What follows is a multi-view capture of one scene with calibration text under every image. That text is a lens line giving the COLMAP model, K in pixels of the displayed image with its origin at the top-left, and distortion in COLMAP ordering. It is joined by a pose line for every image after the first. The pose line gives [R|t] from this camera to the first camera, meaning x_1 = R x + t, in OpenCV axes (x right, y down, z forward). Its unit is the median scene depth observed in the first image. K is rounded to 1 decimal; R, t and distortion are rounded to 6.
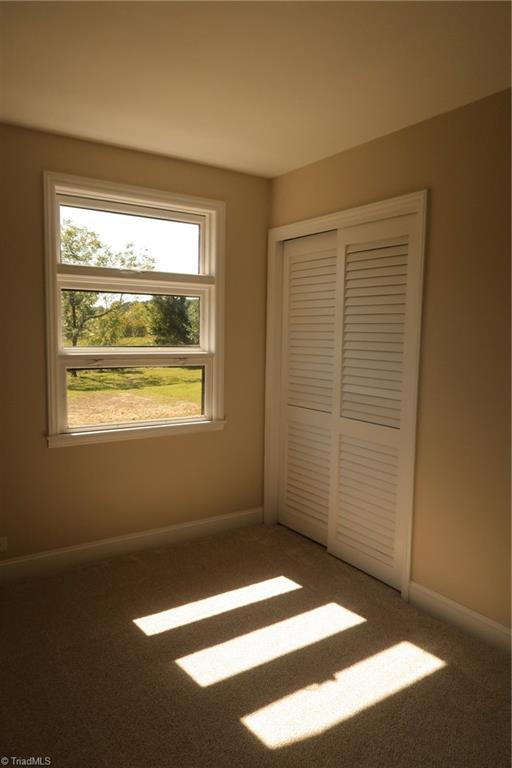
lens RADIAL K [[532.2, 0, 256.0], [0, 532.2, 384.0], [0, 0, 1]] dist [-0.001991, -0.000309]
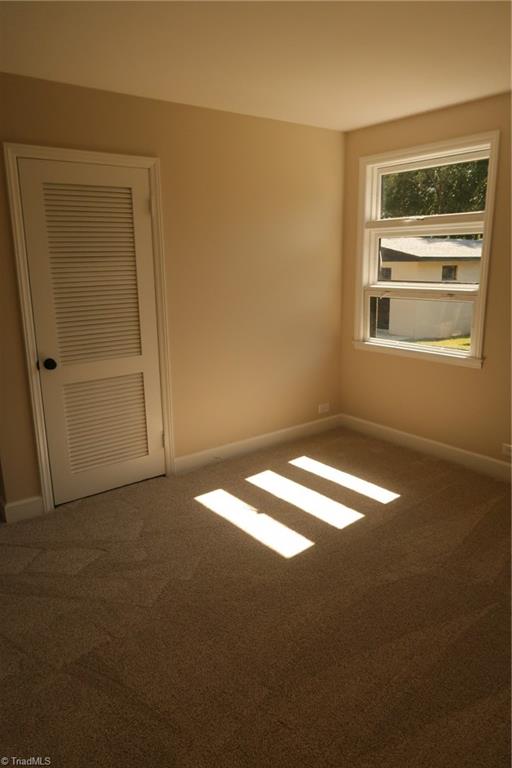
lens RADIAL K [[532.2, 0, 256.0], [0, 532.2, 384.0], [0, 0, 1]] dist [-0.001991, -0.000309]
pose [[0.067124, 0.214590, -0.974395, 1.076695], [-0.082845, 0.974424, 0.208889, -0.073063], [0.994299, 0.066702, 0.083185, 0.603166]]
